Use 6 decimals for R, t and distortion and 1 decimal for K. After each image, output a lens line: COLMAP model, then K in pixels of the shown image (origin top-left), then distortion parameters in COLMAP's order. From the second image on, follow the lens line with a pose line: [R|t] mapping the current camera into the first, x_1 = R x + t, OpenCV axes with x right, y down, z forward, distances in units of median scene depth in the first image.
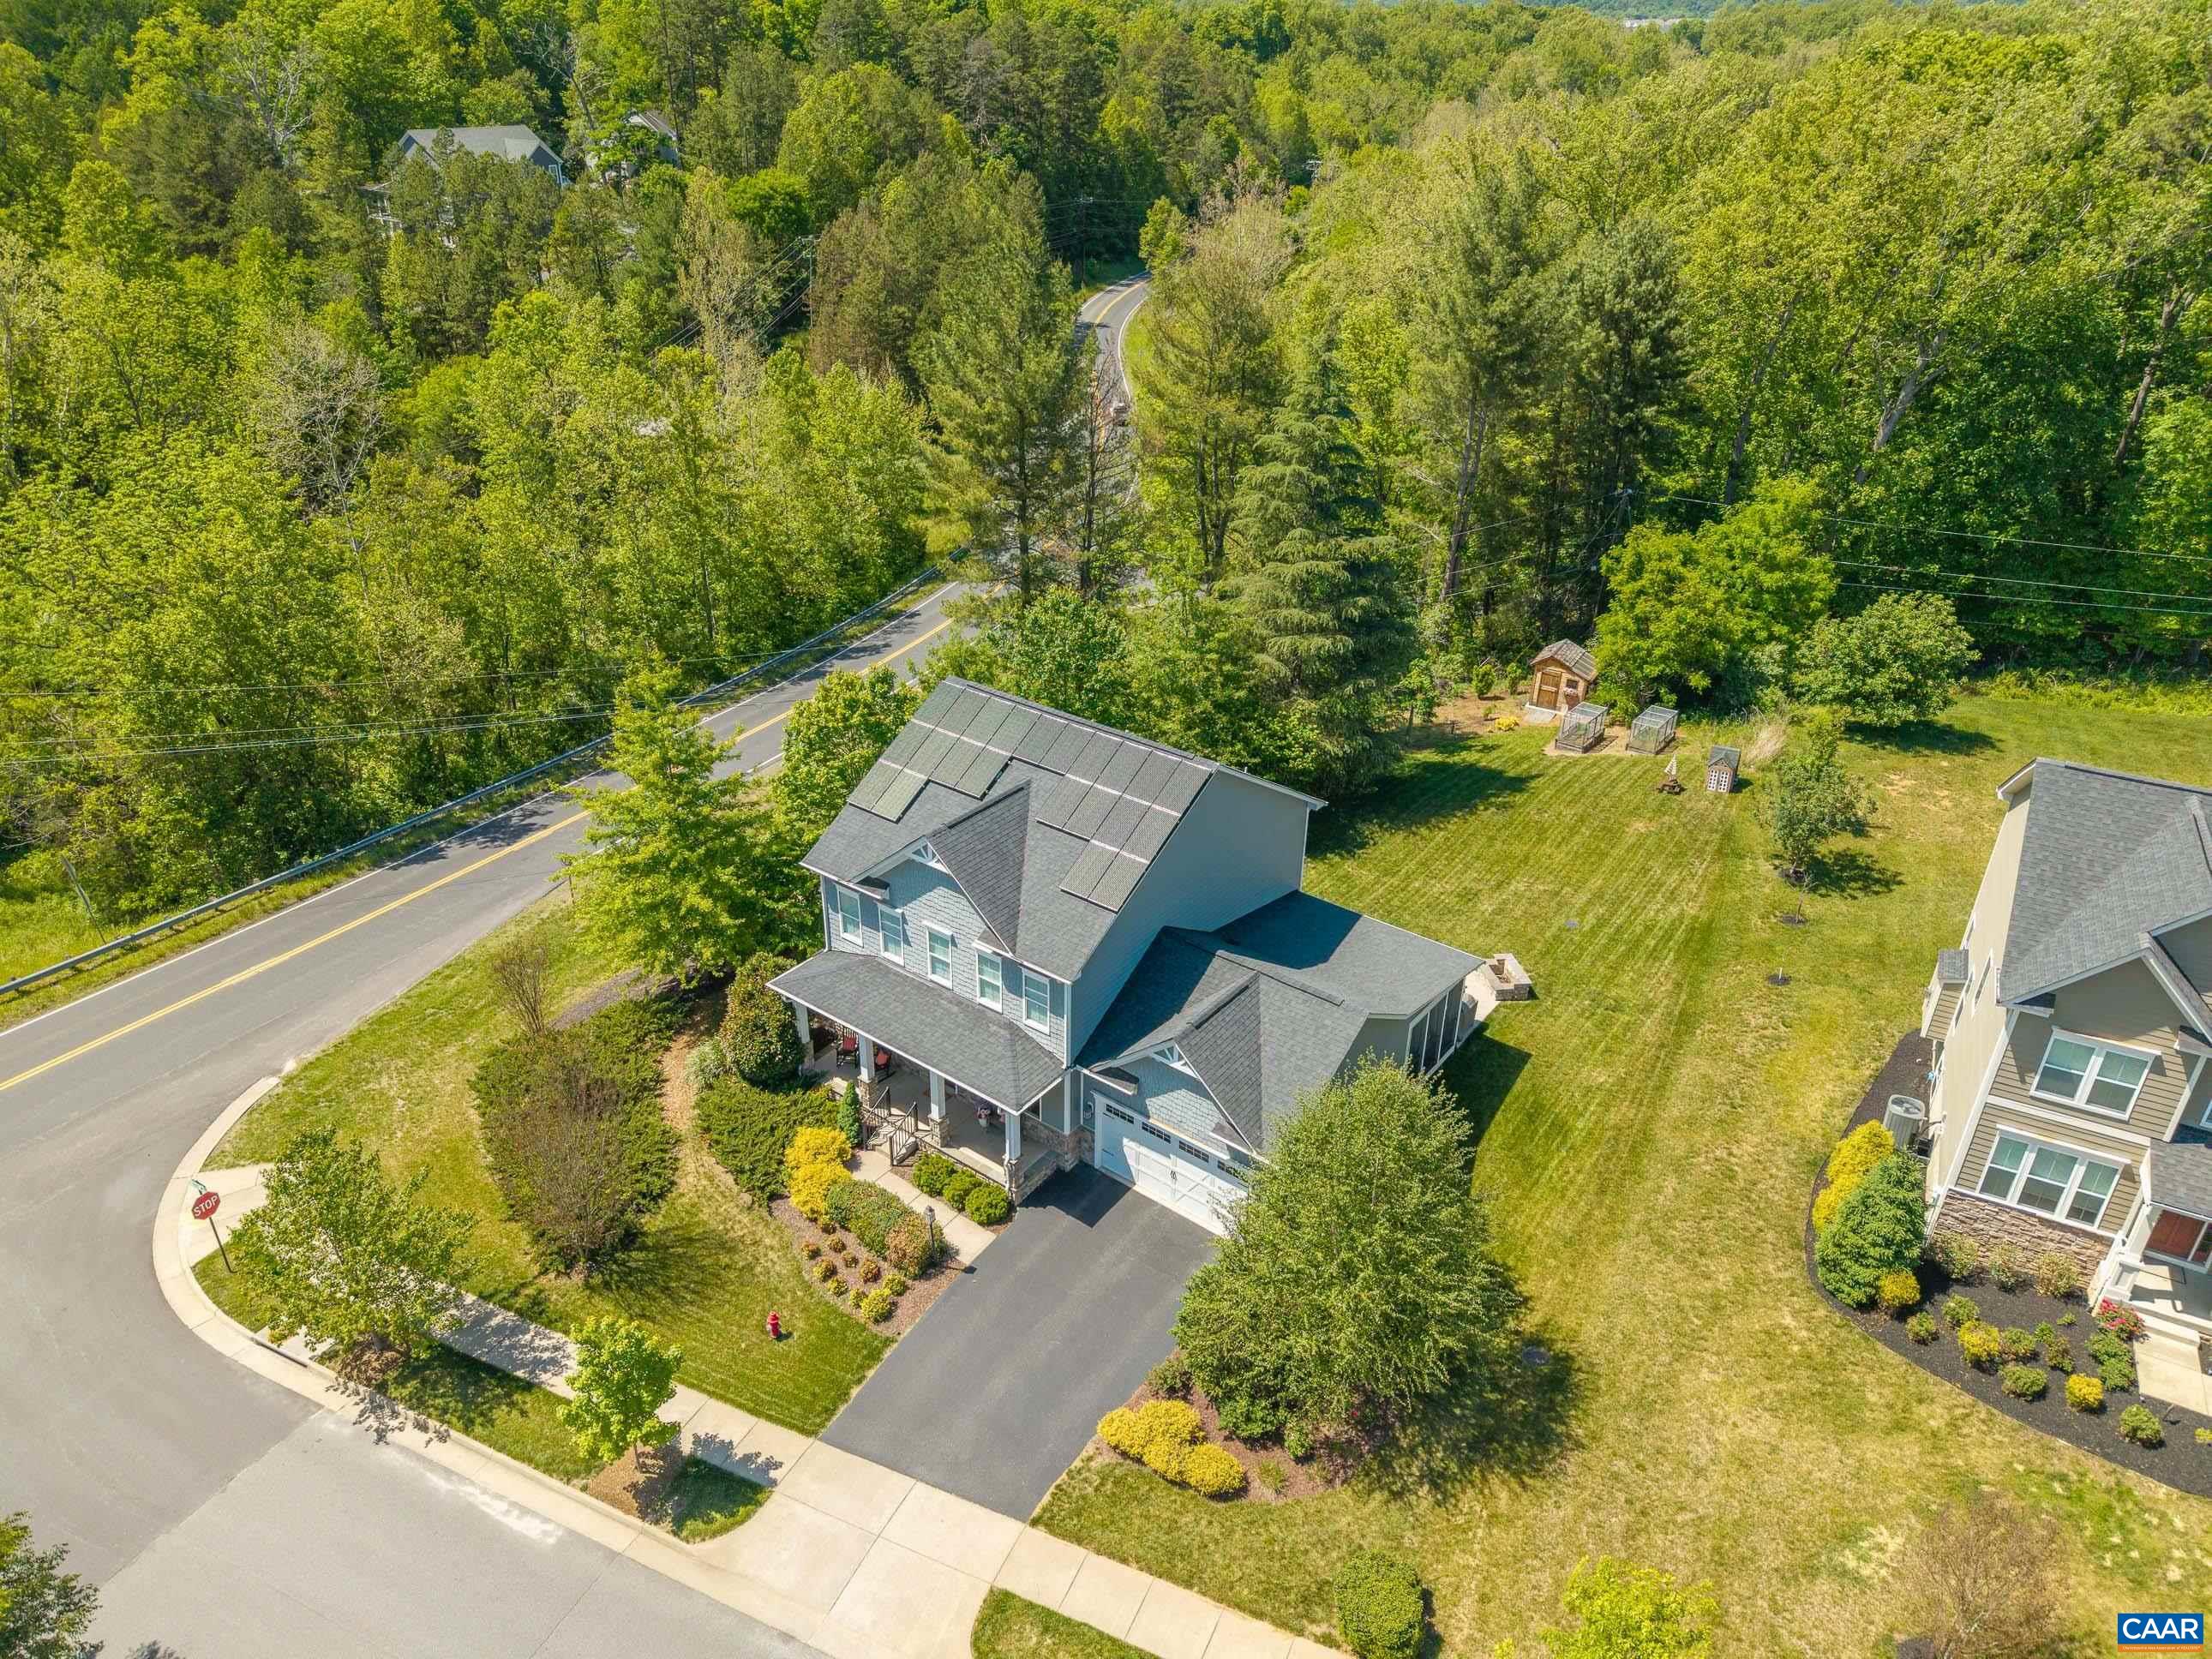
lens RADIAL K [[1490.4, 0, 1114.6], [0, 1490.4, 826.6], [0, 0, 1]] dist [0.007541, -0.010779]
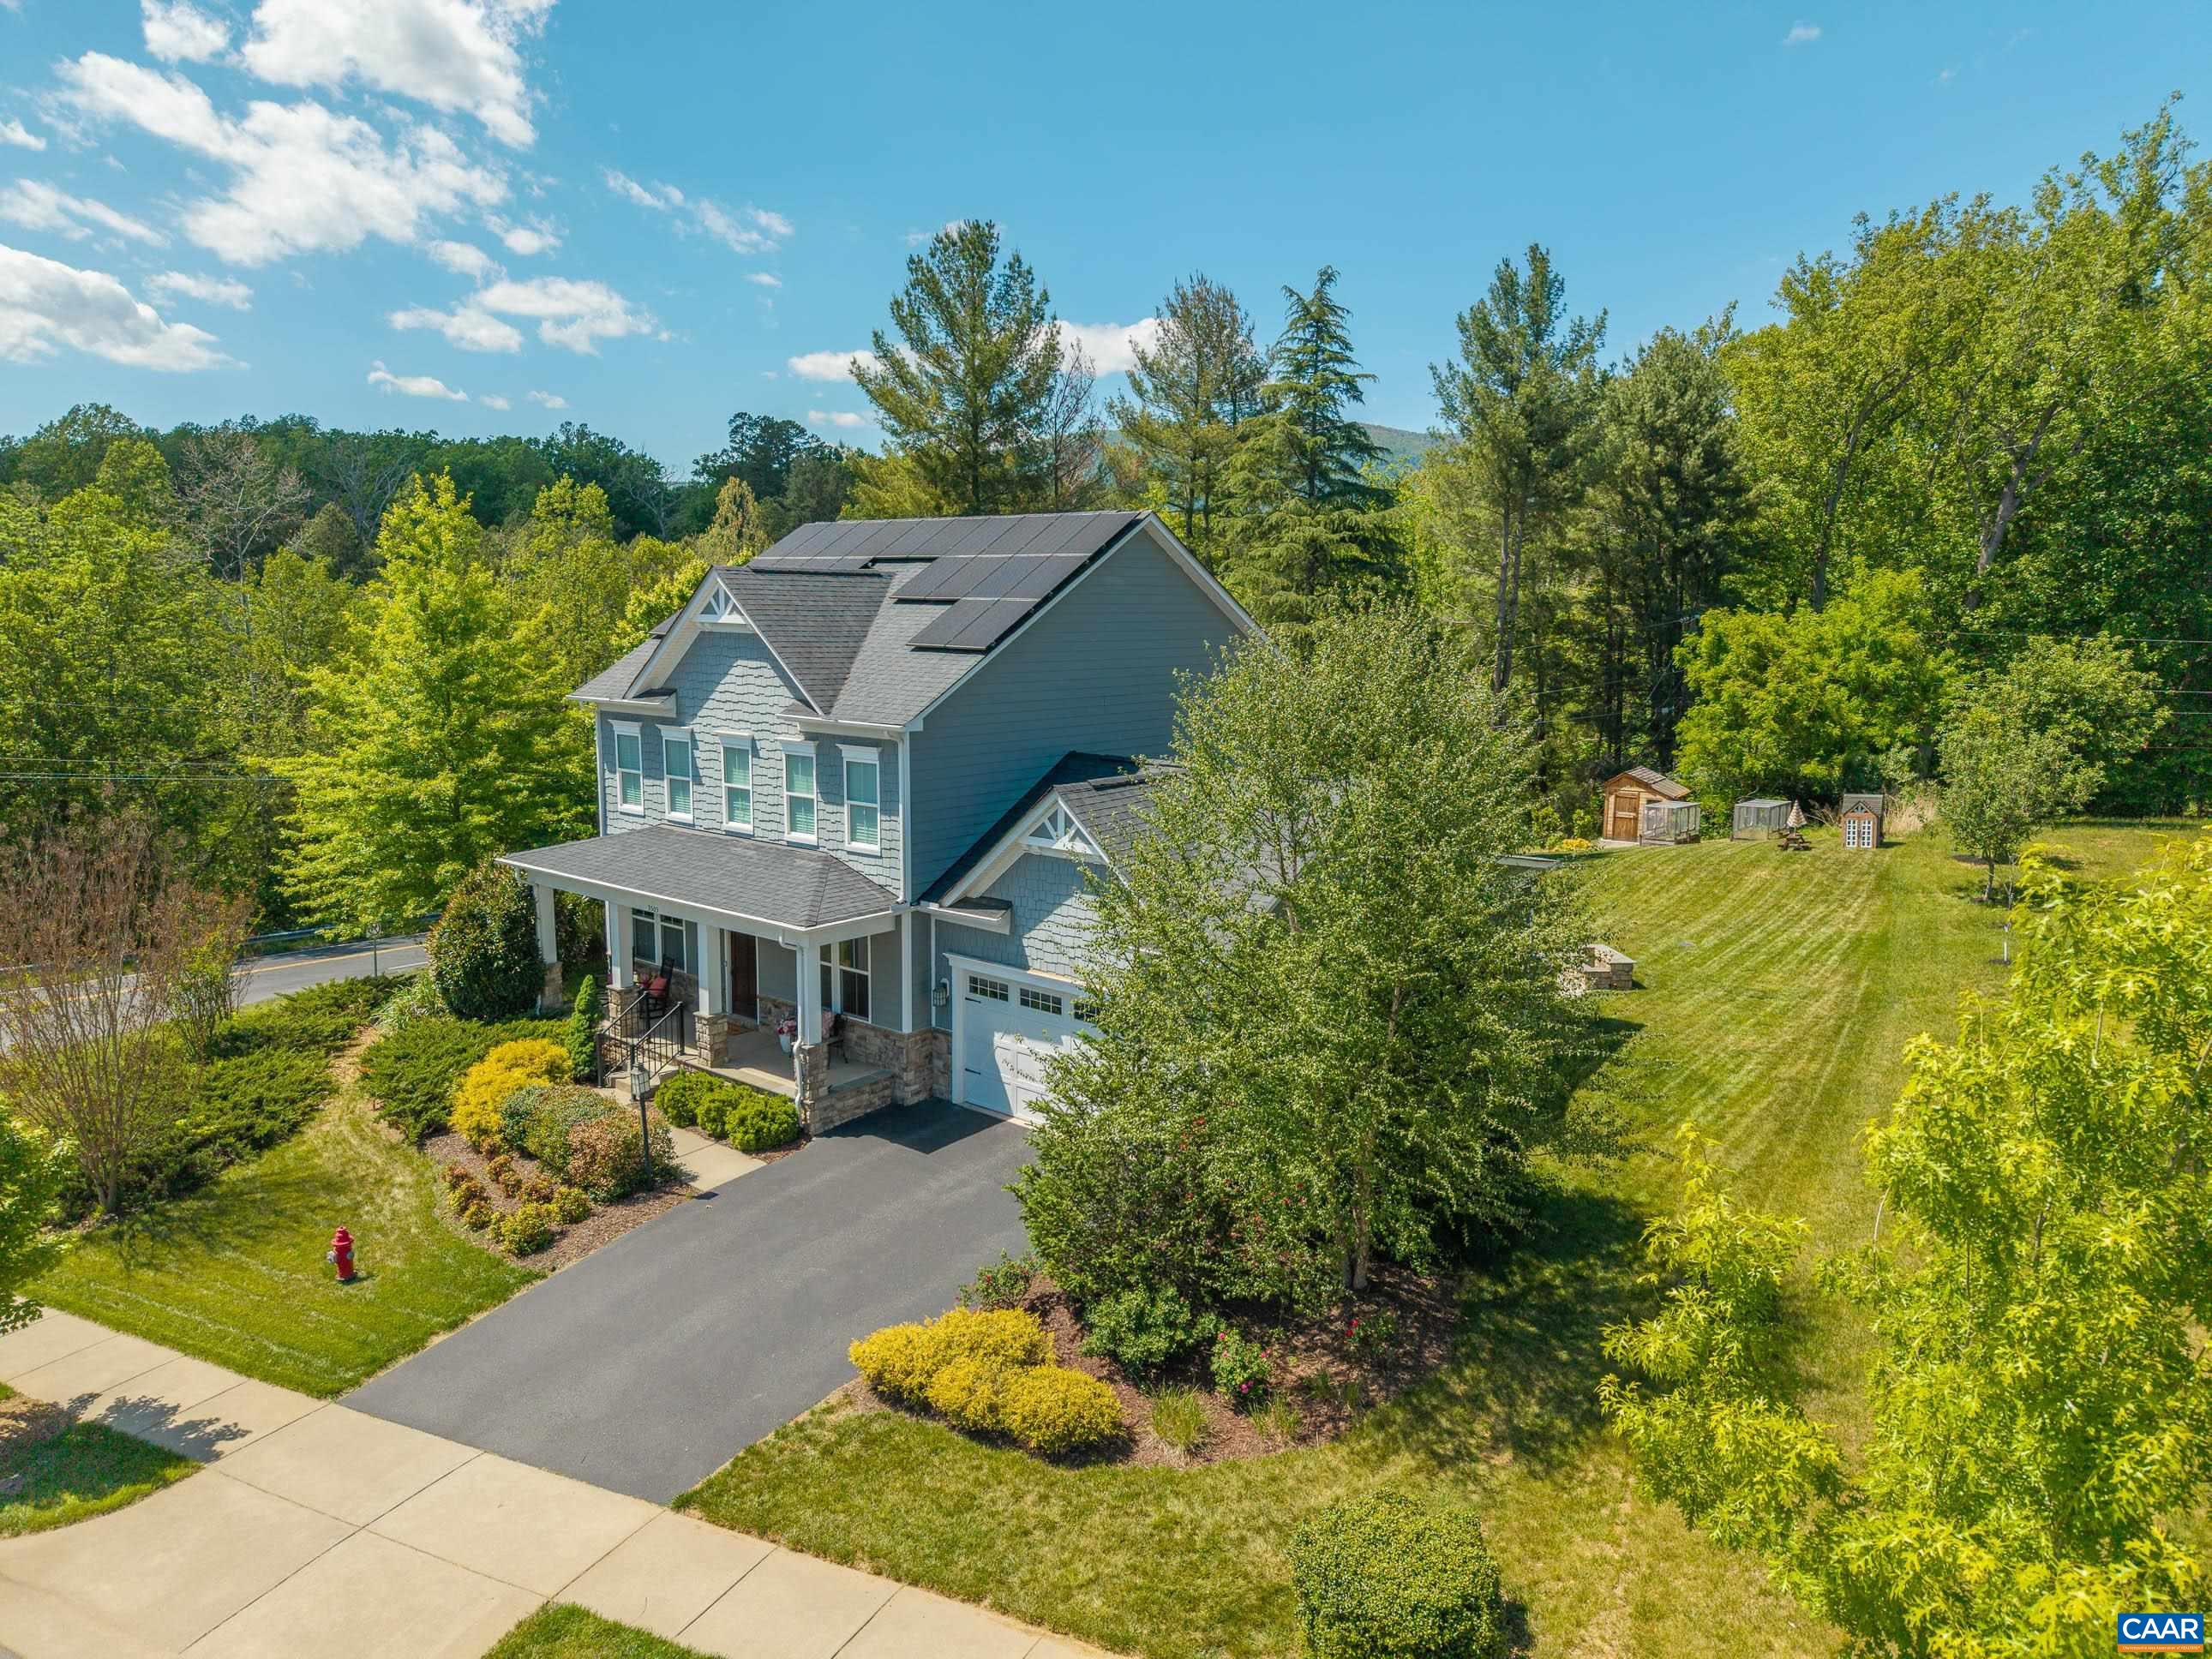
lens RADIAL K [[1490.4, 0, 1106.8], [0, 1490.4, 824.5], [0, 0, 1]] dist [0.007541, -0.010779]
pose [[0.998674, -0.004749, -0.051267, 0.057586], [-0.012693, 0.942294, -0.334547, 0.224038], [0.049897, 0.334754, 0.940983, 0.257641]]
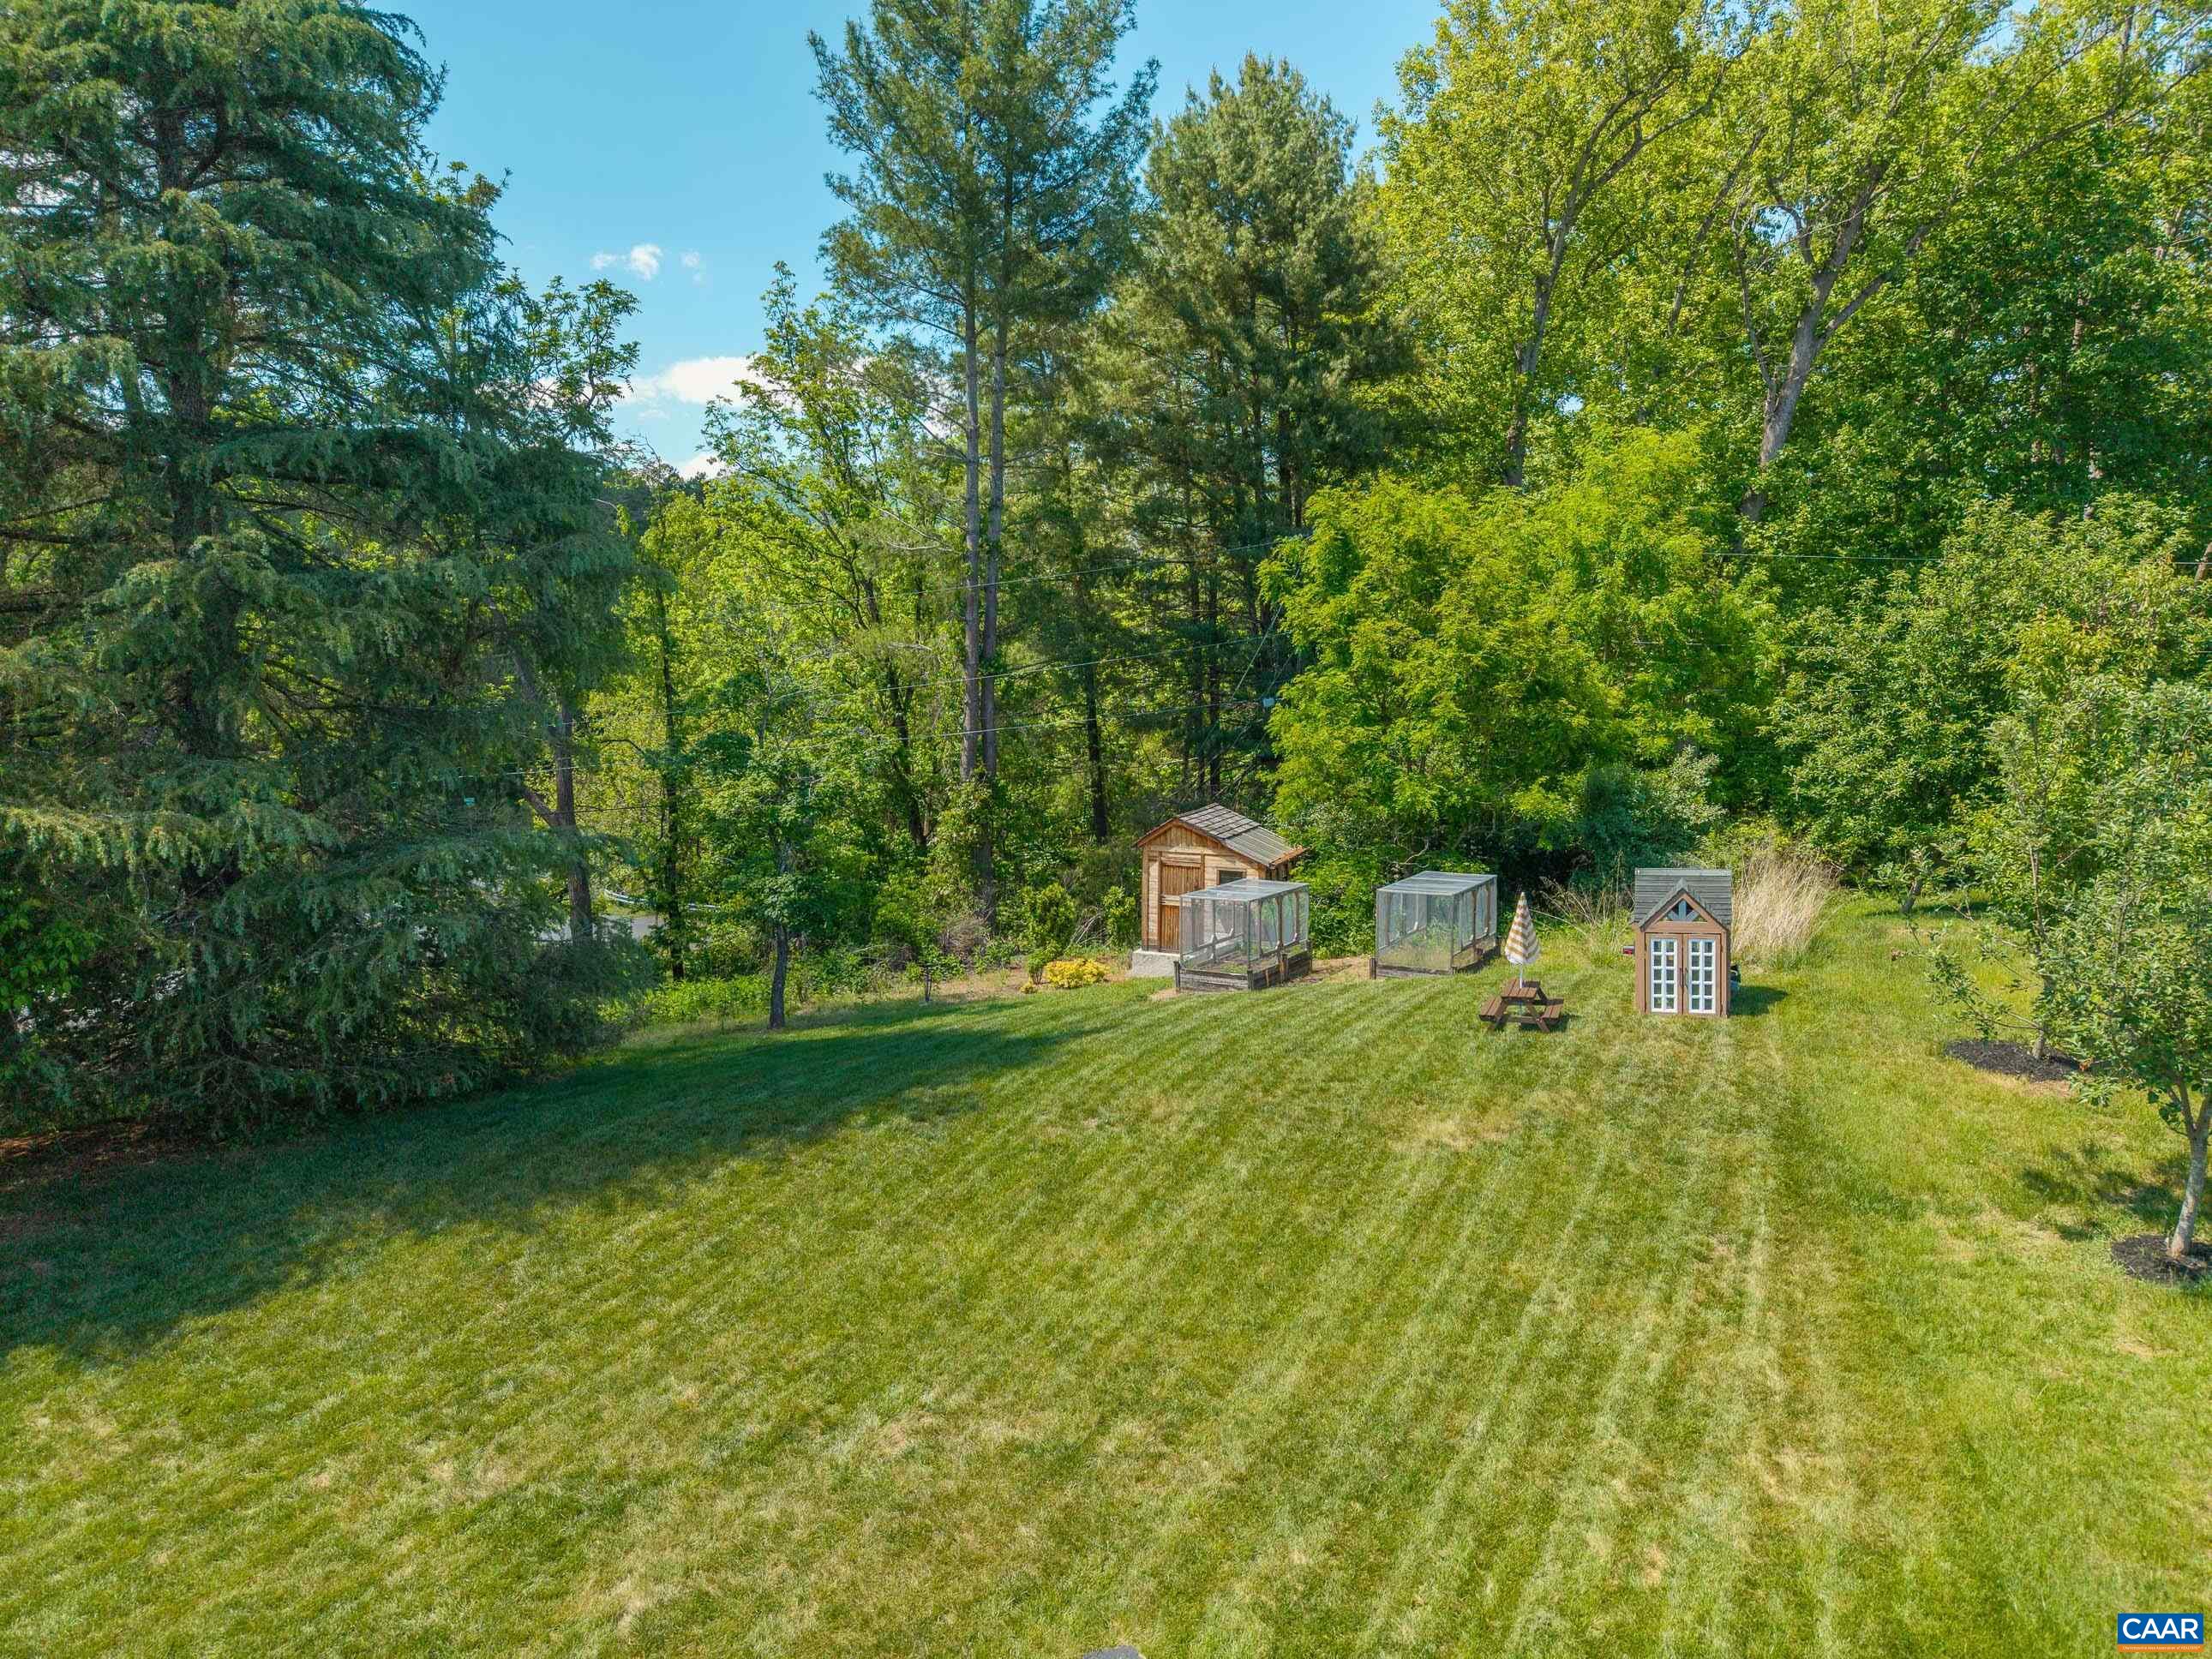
lens RADIAL K [[1490.4, 0, 1103.0], [0, 1490.4, 840.1], [0, 0, 1]] dist [0.007541, -0.010779]
pose [[0.989223, -0.031944, 0.142888, 0.251231], [0.079454, 0.936835, -0.340628, 0.033412], [-0.122981, 0.348310, 0.929277, 0.731608]]
